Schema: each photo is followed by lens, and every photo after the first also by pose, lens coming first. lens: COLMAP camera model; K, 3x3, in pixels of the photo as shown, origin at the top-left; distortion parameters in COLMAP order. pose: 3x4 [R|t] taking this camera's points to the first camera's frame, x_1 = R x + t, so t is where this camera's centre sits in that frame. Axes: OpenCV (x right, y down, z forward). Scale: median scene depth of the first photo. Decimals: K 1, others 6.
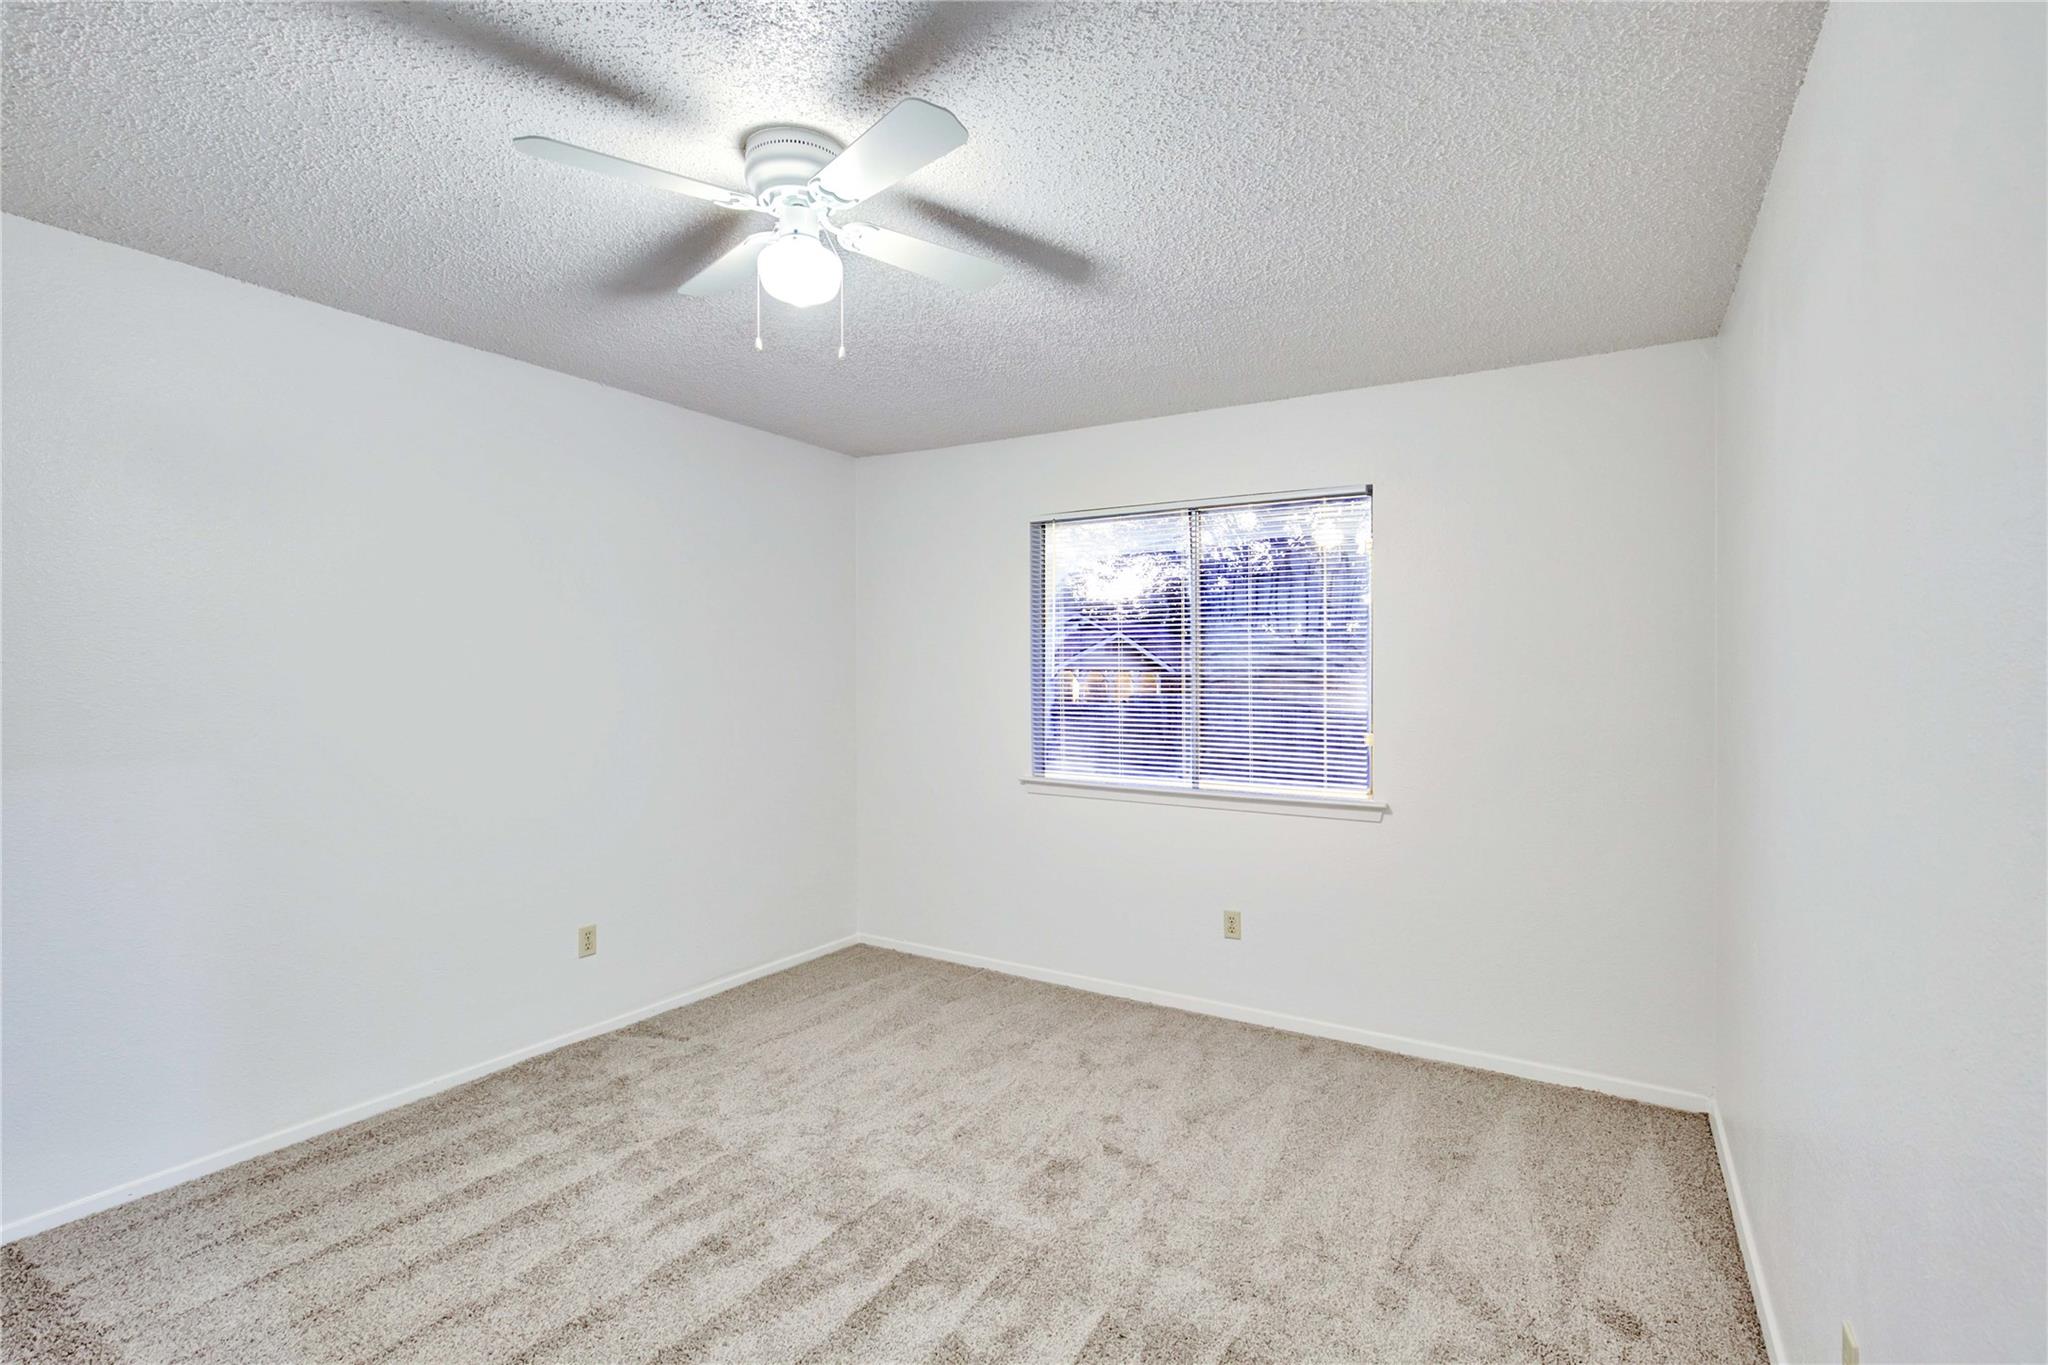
lens RADIAL K [[930.1, 0, 1029.4], [0, 930.1, 680.6], [0, 0, 1]] dist [-0.001669, -0.000689]
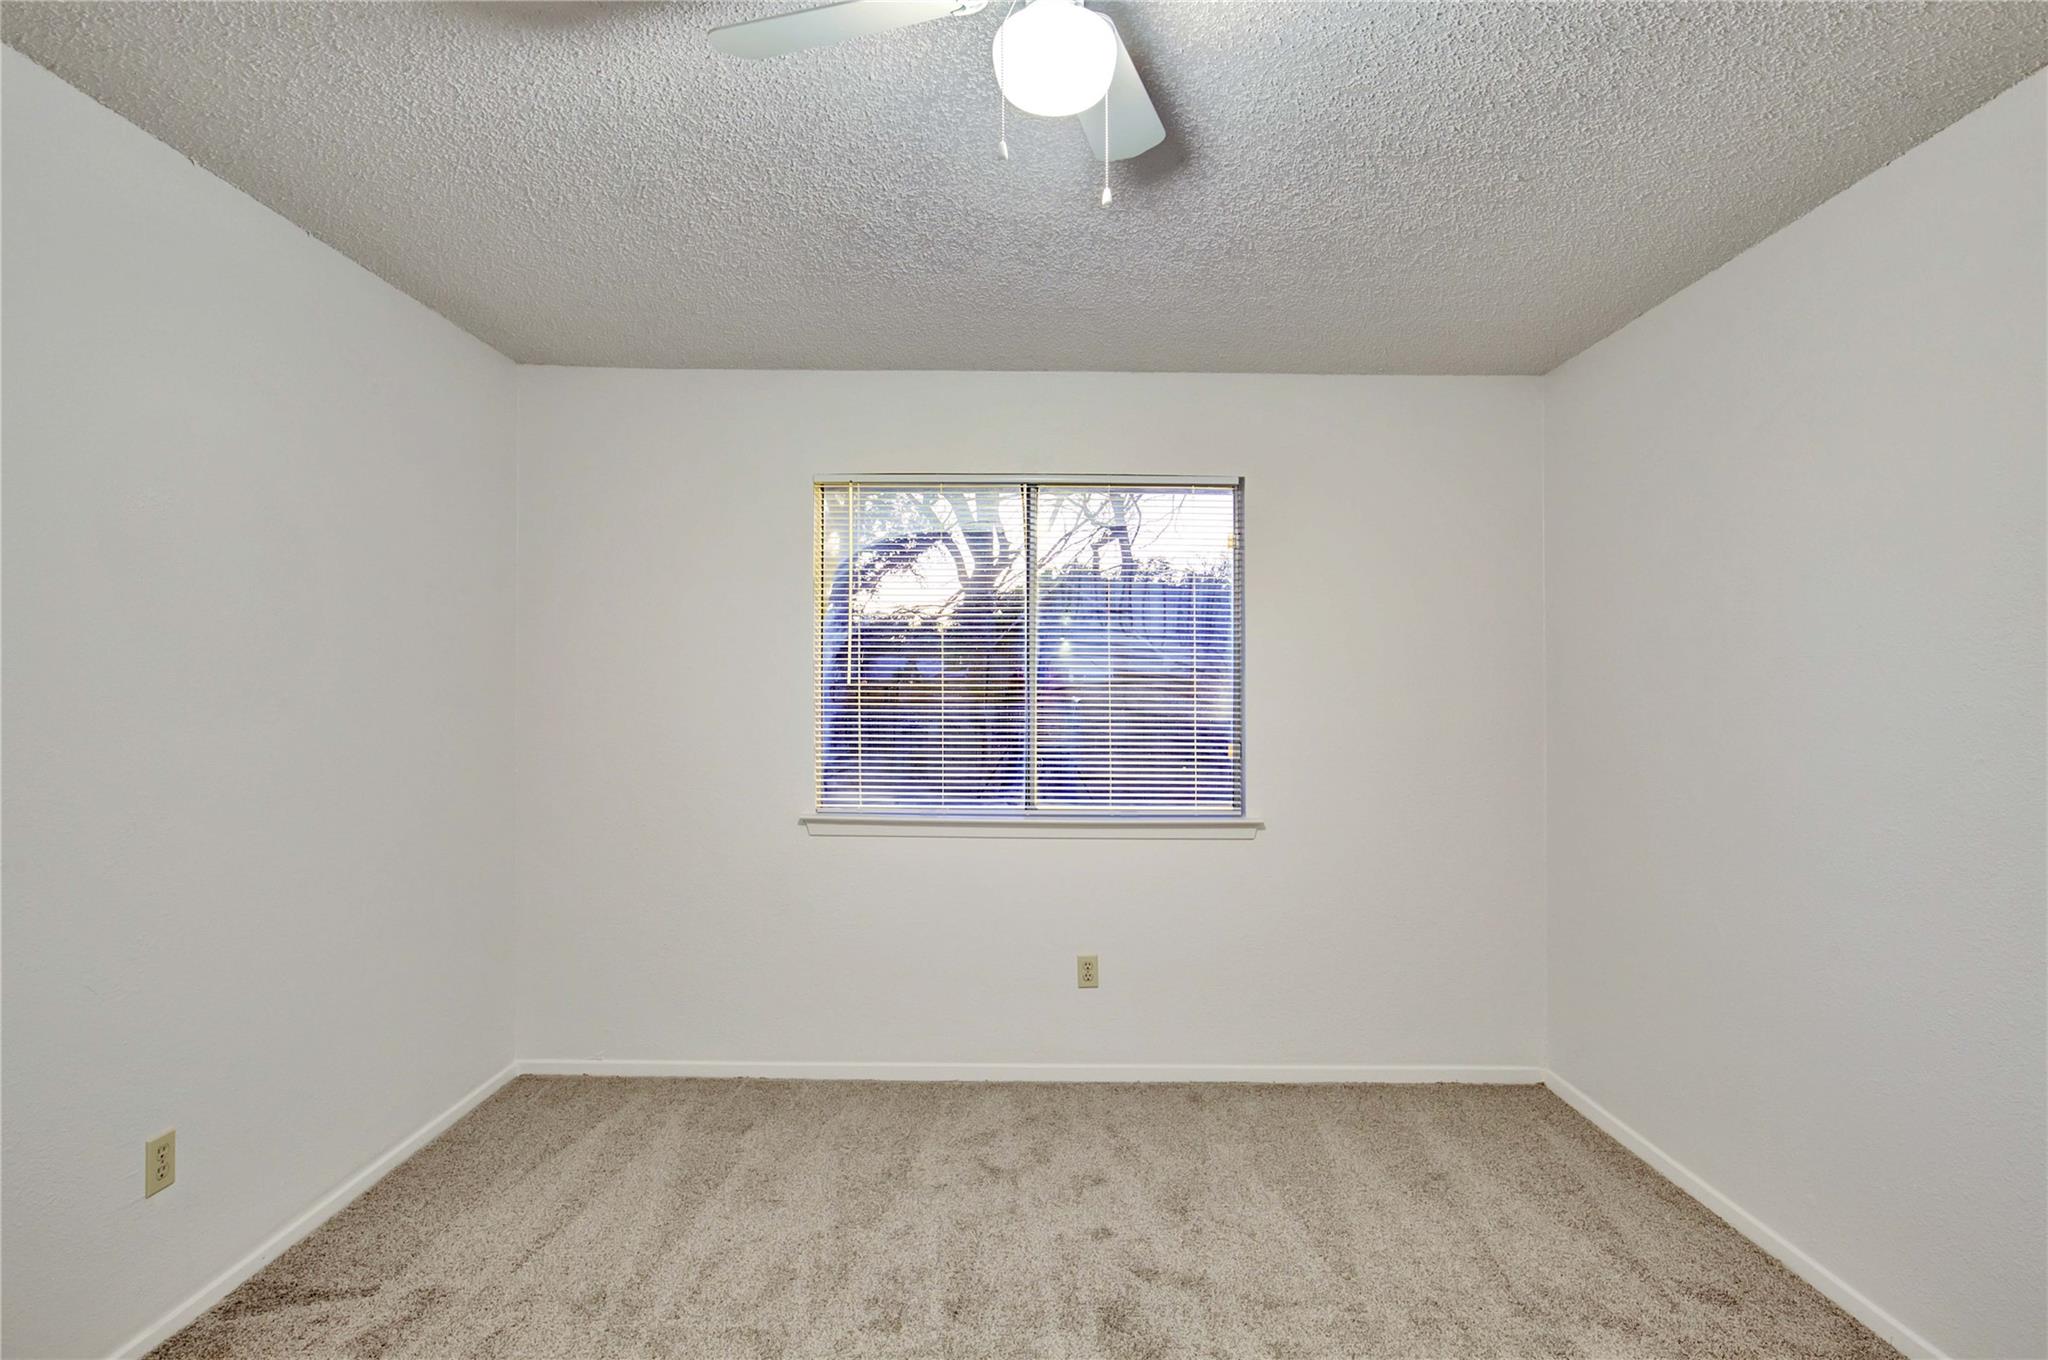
lens RADIAL K [[1041.1, 0, 1024.0], [0, 1041.1, 680.0], [0, 0, 1]] dist [-0.005260, 0.000653]
pose [[0.860021, 0.004263, 0.510240, -0.347811], [0.001814, 0.999933, -0.011412, 0.003821], [-0.510255, 0.010741, 0.859956, 0.211102]]
